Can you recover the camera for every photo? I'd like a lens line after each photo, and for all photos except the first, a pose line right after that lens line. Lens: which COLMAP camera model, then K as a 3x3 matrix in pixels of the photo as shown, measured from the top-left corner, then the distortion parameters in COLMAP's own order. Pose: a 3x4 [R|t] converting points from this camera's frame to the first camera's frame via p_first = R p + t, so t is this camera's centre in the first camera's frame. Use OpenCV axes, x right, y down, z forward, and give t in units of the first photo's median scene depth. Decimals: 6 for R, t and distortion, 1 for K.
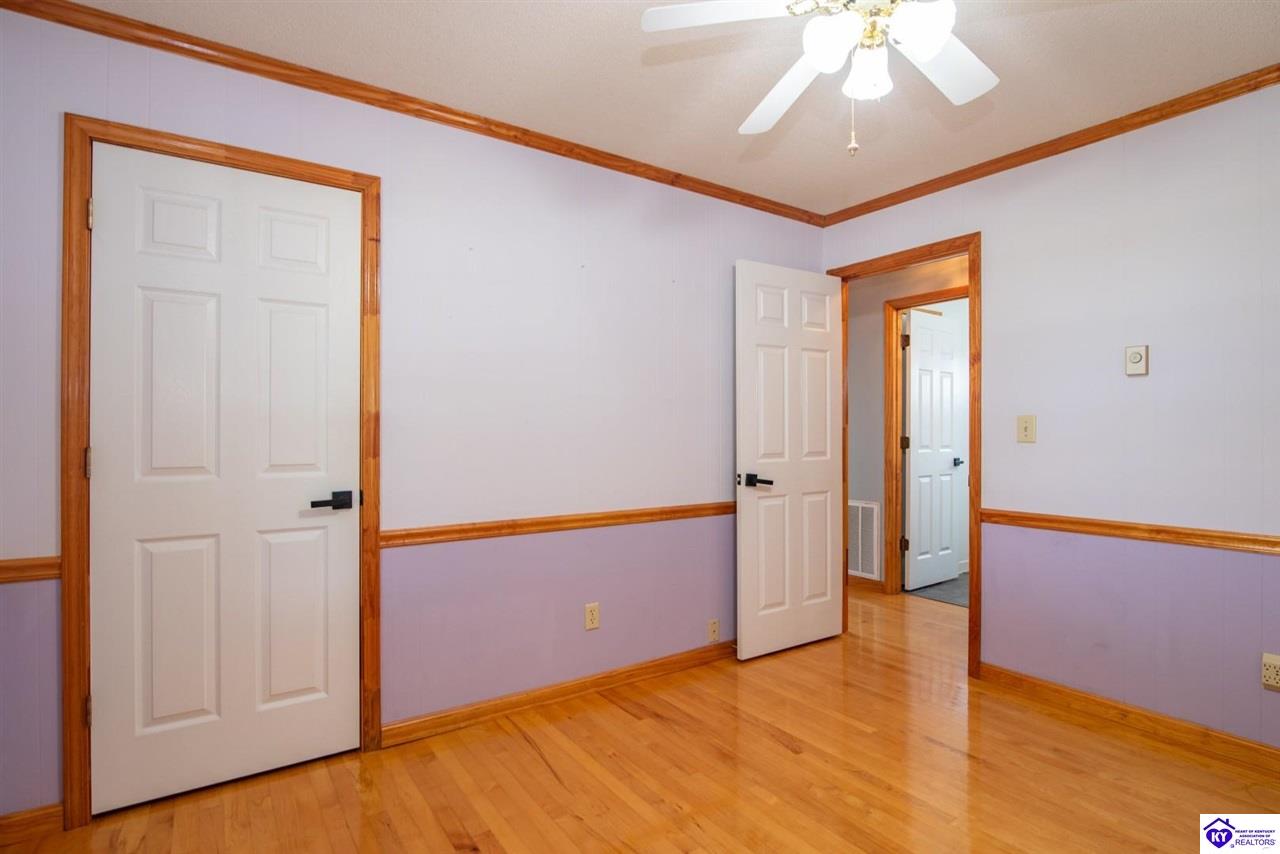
lens RADIAL K [[680.1, 0, 648.3], [0, 680.1, 433.9], [0, 0, 1]] dist [-0.010944, -0.000017]
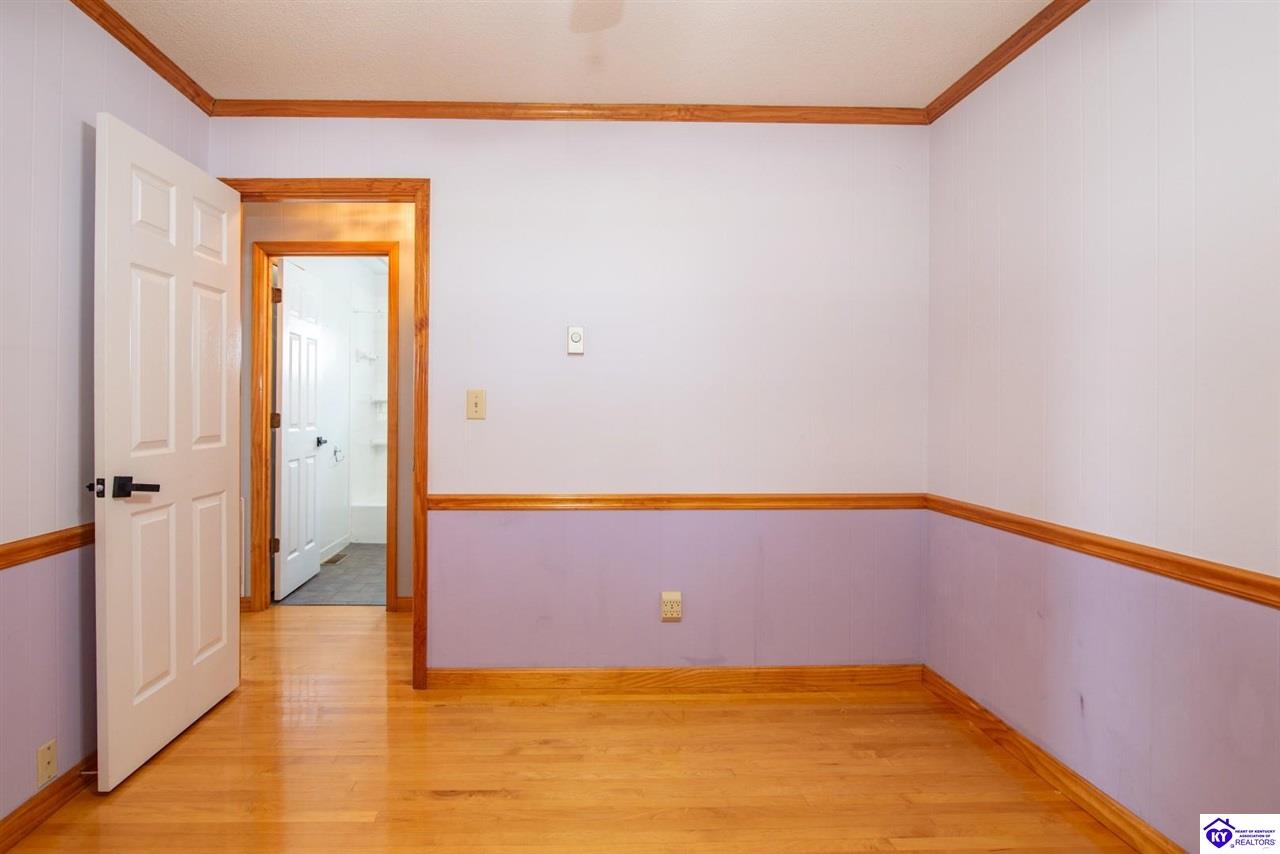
lens RADIAL K [[680.1, 0, 629.4], [0, 680.1, 409.9], [0, 0, 1]] dist [-0.010944, -0.000017]
pose [[0.552198, -0.000725, 0.833713, -0.095094], [0.000187, 1.000000, 0.000746, -0.000508], [-0.833713, -0.000256, 0.552198, 0.281719]]
